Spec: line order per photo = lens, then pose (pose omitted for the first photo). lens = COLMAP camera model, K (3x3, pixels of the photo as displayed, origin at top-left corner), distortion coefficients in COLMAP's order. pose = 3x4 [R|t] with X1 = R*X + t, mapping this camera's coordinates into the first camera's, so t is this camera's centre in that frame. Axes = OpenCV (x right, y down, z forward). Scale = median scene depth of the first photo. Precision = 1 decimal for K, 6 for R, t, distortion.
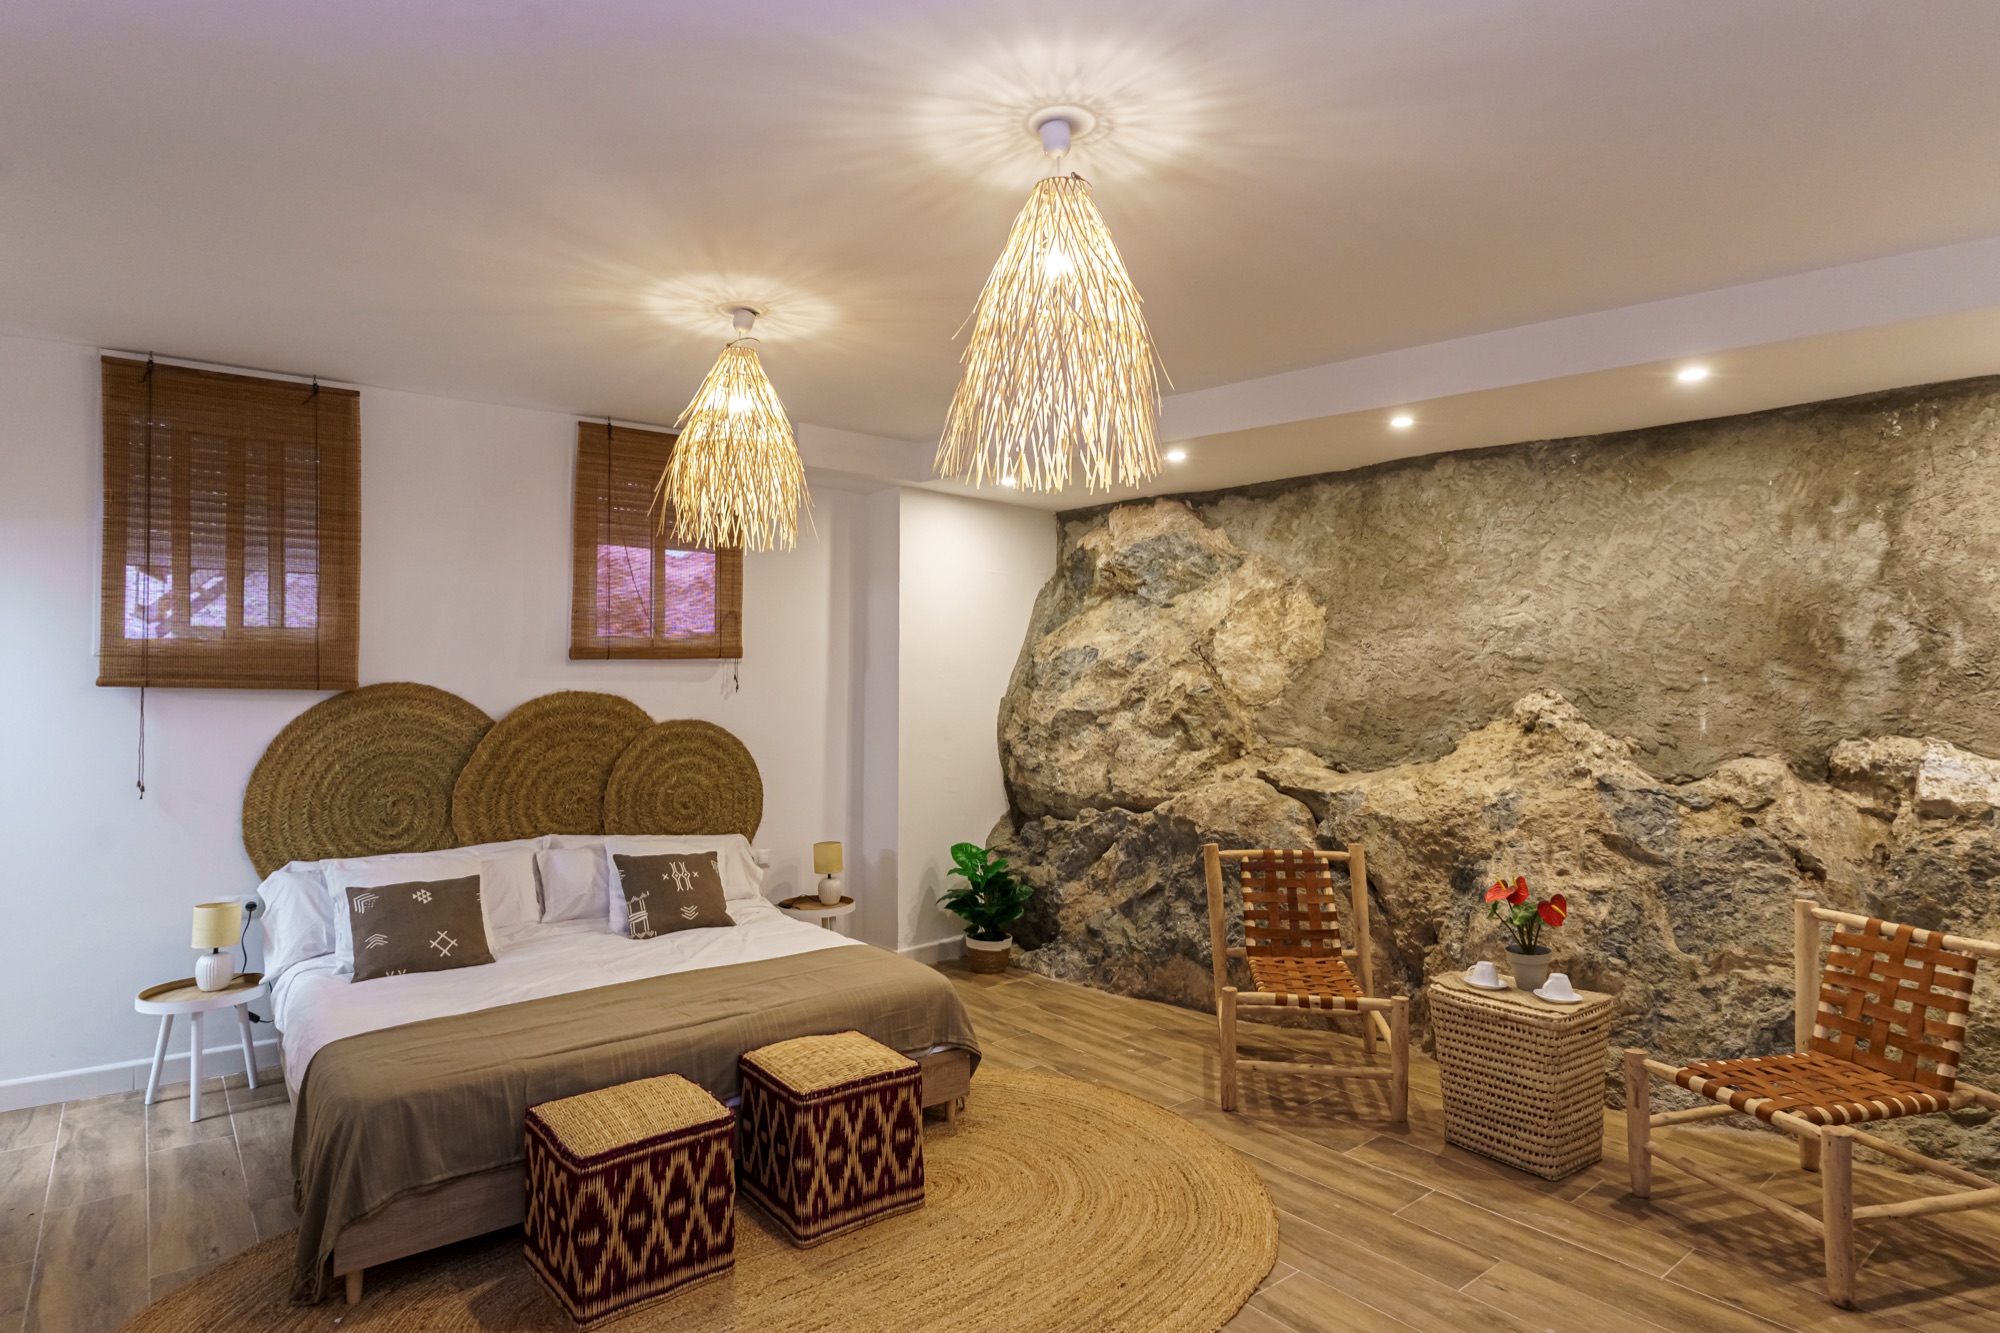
lens RADIAL K [[1114.5, 0, 987.8], [0, 1114.5, 662.0], [0, 0, 1]] dist [0.003819, 0.000512]
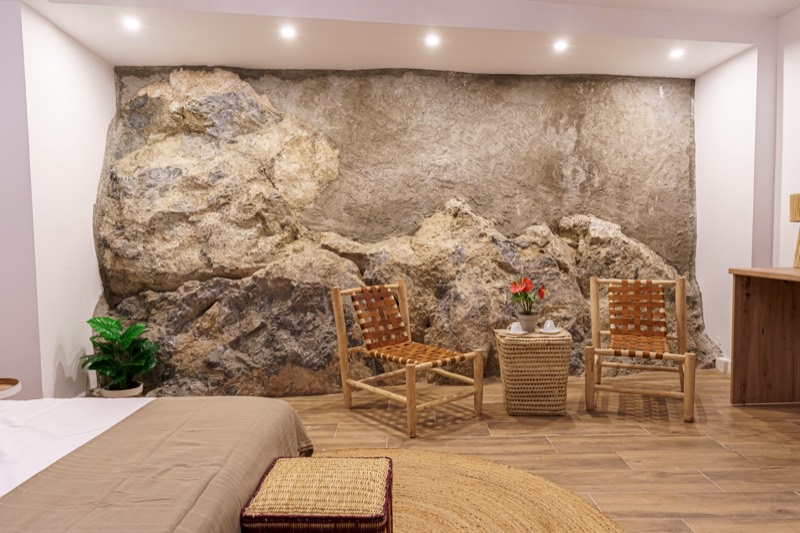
lens RADIAL K [[549.0, 0, 406.5], [0, 549.0, 270.3], [0, 0, 1]] dist [-0.000438, 0.003446]
pose [[0.621839, -0.061796, 0.780703, -0.337149], [0.002864, 0.997055, 0.076640, 0.078874], [-0.783140, -0.045422, 0.620184, 0.429773]]
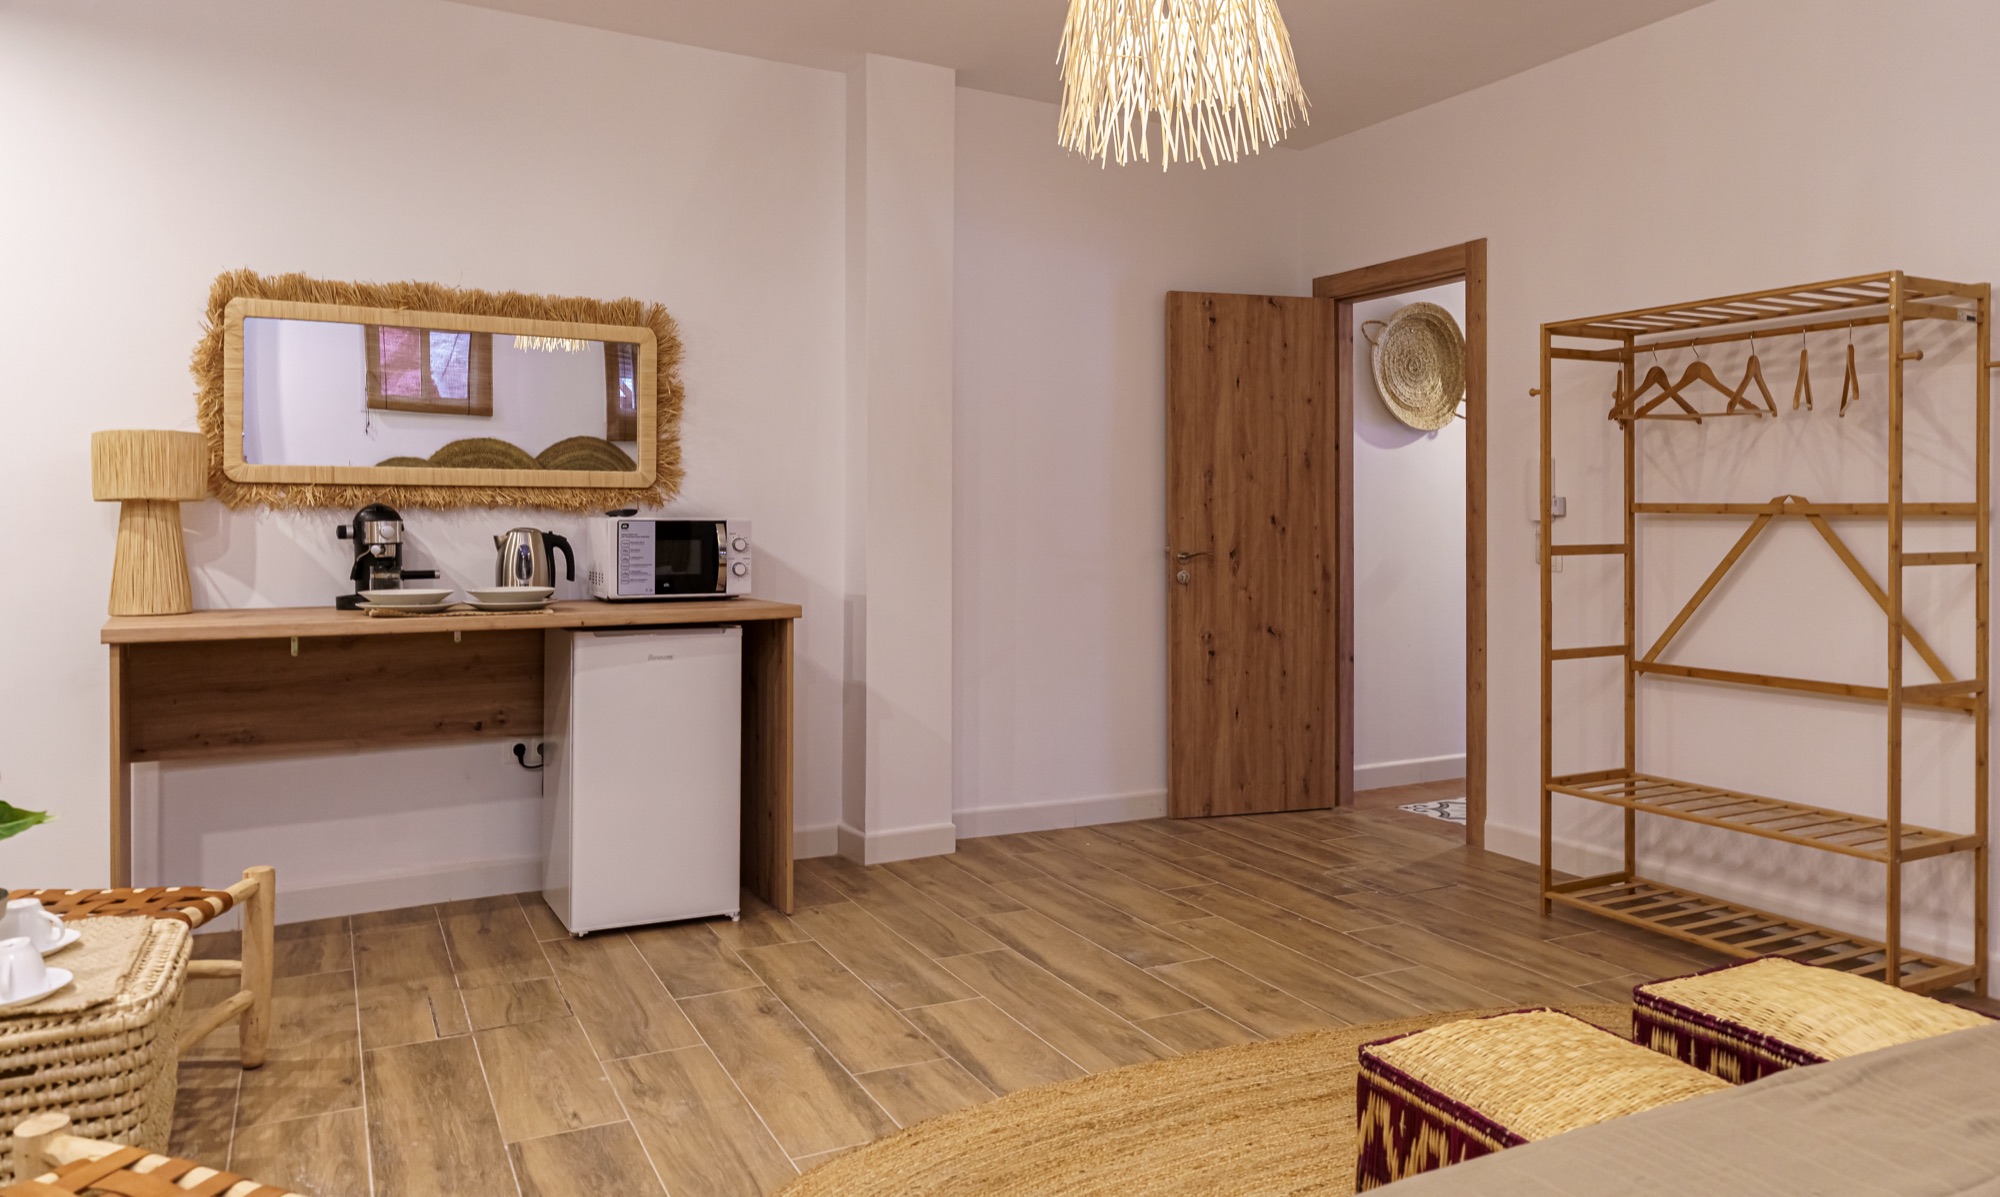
lens RADIAL K [[1326.0, 0, 1007.9], [0, 1326.0, 522.2], [0, 0, 1]] dist [0.004218, 0.000287]
pose [[-0.980196, -0.003830, 0.197991, -0.014791], [-0.007033, 0.999855, -0.015477, 0.091180], [-0.197903, -0.016563, -0.980082, 1.107344]]
